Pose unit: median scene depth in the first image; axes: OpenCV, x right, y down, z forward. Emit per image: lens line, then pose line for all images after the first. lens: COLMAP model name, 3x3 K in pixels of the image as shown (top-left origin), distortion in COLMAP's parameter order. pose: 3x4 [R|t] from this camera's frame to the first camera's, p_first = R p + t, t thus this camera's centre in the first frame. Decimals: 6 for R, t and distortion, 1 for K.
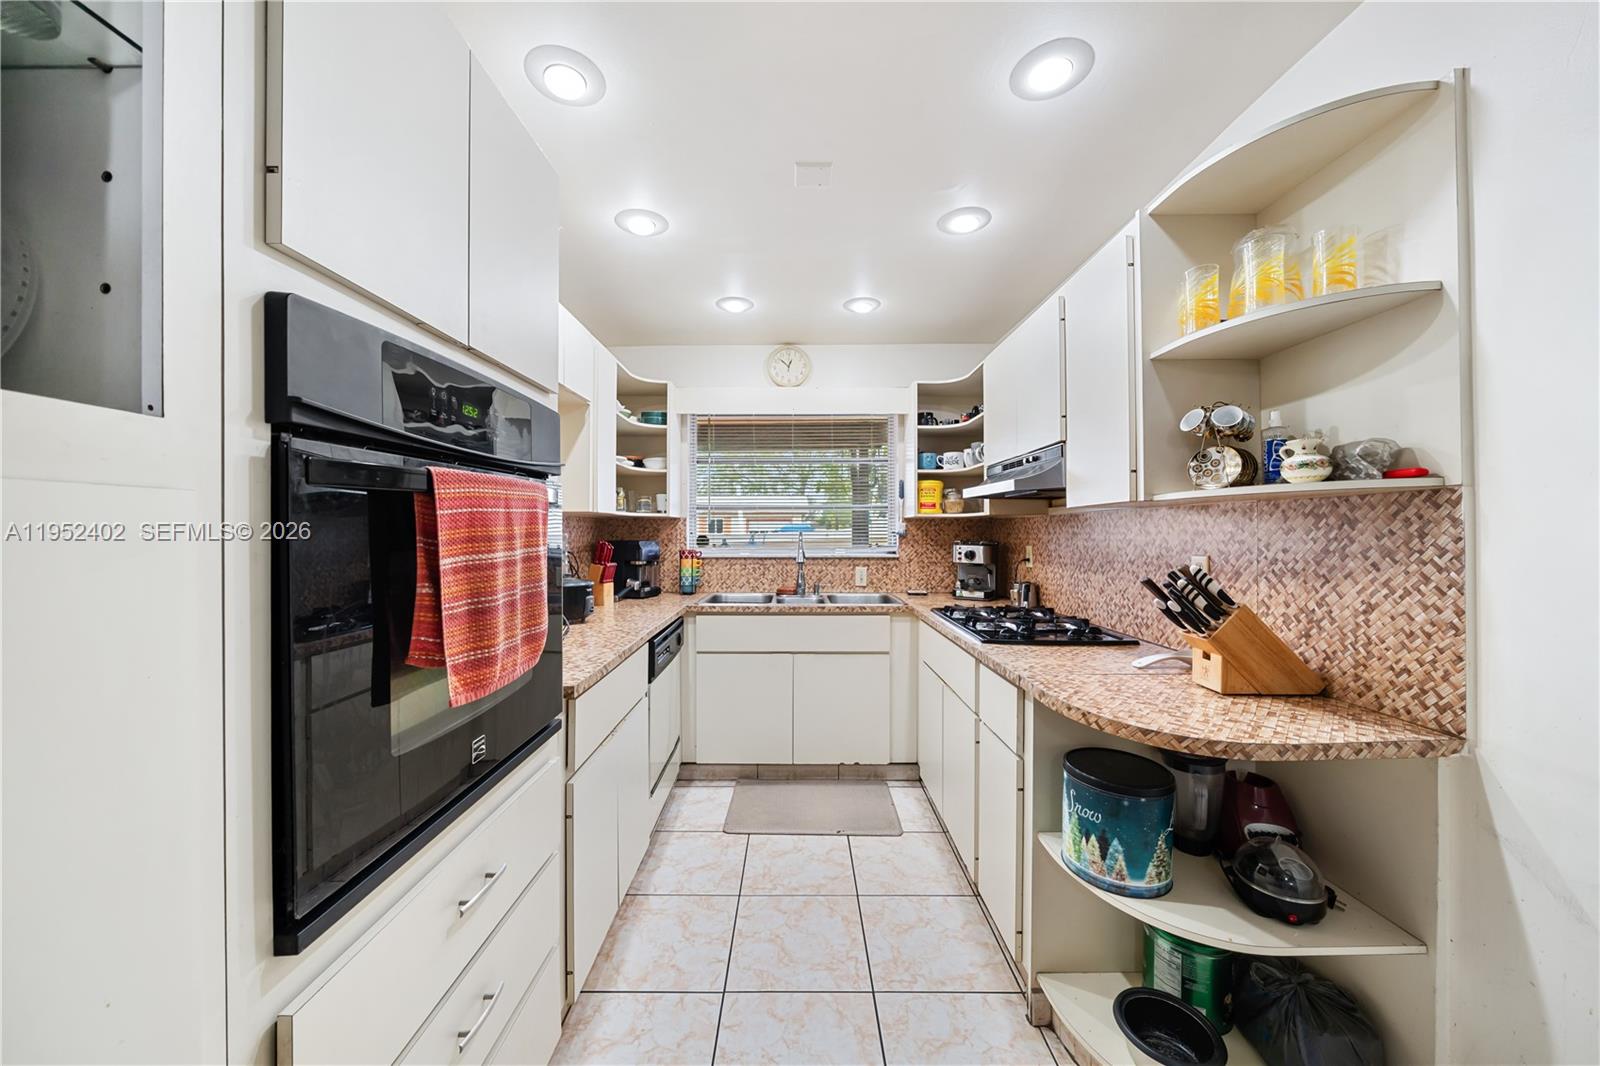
lens RADIAL K [[559.0, 0, 801.2], [0, 559.0, 532.2], [0, 0, 1]] dist [-0.008901, 0.000076]
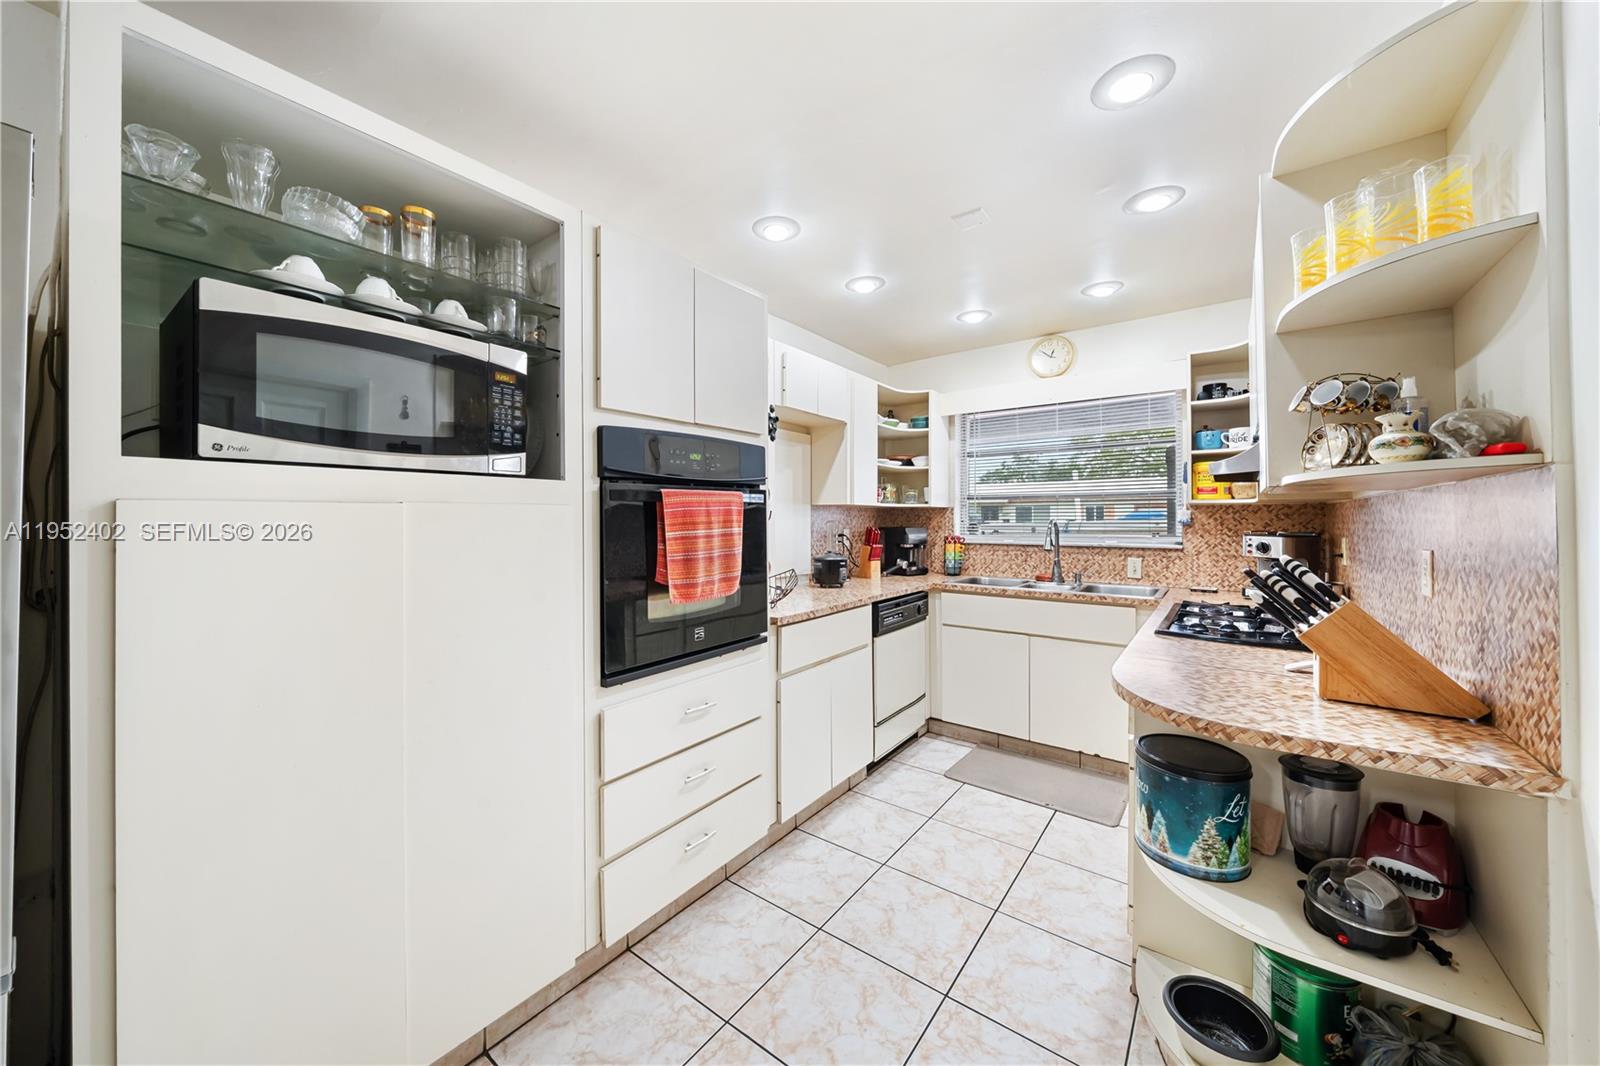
lens RADIAL K [[559.0, 0, 796.4], [0, 559.0, 521.8], [0, 0, 1]] dist [-0.008901, 0.000076]
pose [[0.799988, 0.002155, -0.600012, 0.610137], [-0.000724, 0.999996, 0.002626, 0.000957], [0.600015, -0.001666, 0.799987, -0.240289]]
